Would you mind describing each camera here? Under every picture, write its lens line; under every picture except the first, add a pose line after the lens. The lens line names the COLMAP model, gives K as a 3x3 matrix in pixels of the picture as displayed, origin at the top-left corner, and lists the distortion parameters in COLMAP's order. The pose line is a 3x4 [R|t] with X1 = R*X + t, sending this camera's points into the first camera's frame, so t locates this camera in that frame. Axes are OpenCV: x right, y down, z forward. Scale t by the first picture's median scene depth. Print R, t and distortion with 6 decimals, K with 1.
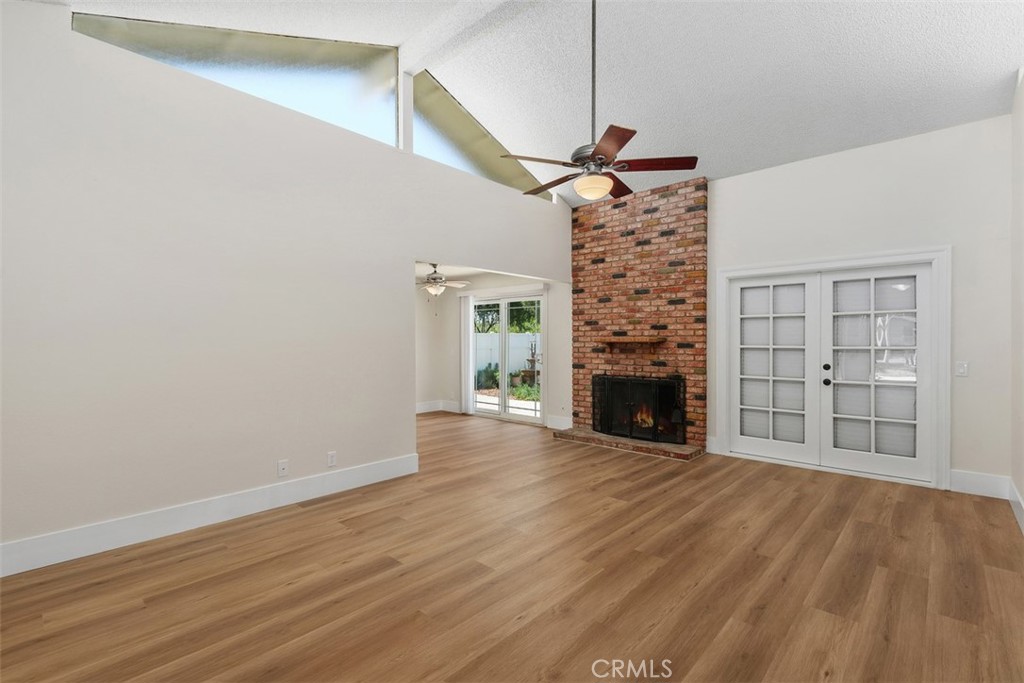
lens RADIAL K [[474.4, 0, 520.4], [0, 474.4, 339.5], [0, 0, 1]] dist [-0.001492, -0.002672]
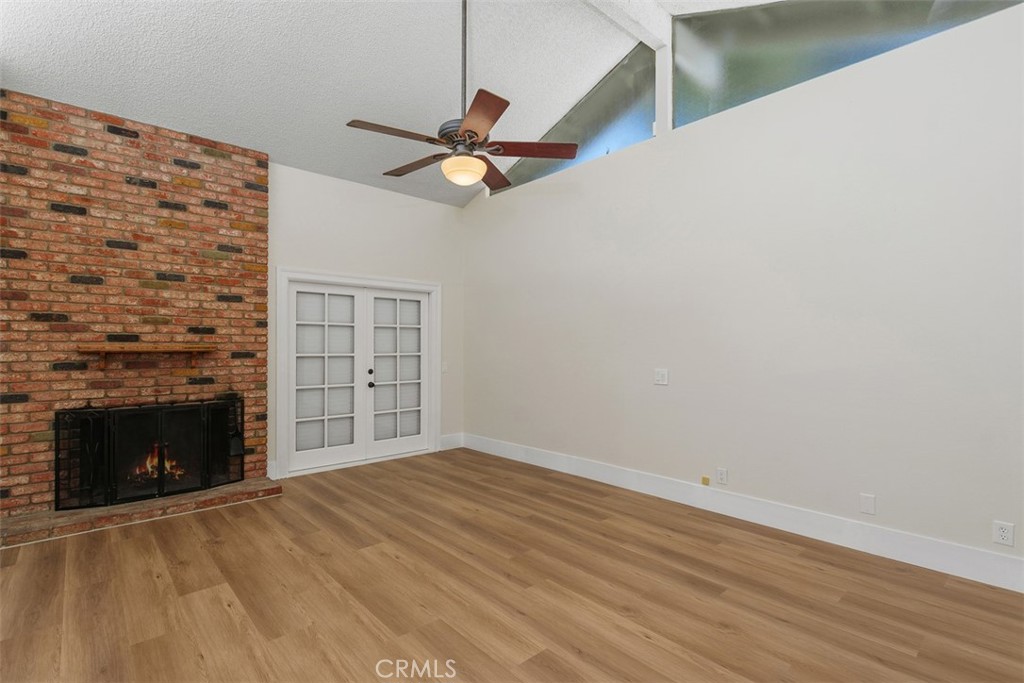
lens RADIAL K [[474.4, 0, 506.1], [0, 474.4, 351.0], [0, 0, 1]] dist [-0.001492, -0.002672]
pose [[0.100599, -0.007442, 0.994899, -0.453977], [-0.001490, 0.999970, 0.007630, -0.000966], [-0.994926, -0.002250, 0.100585, 0.550512]]
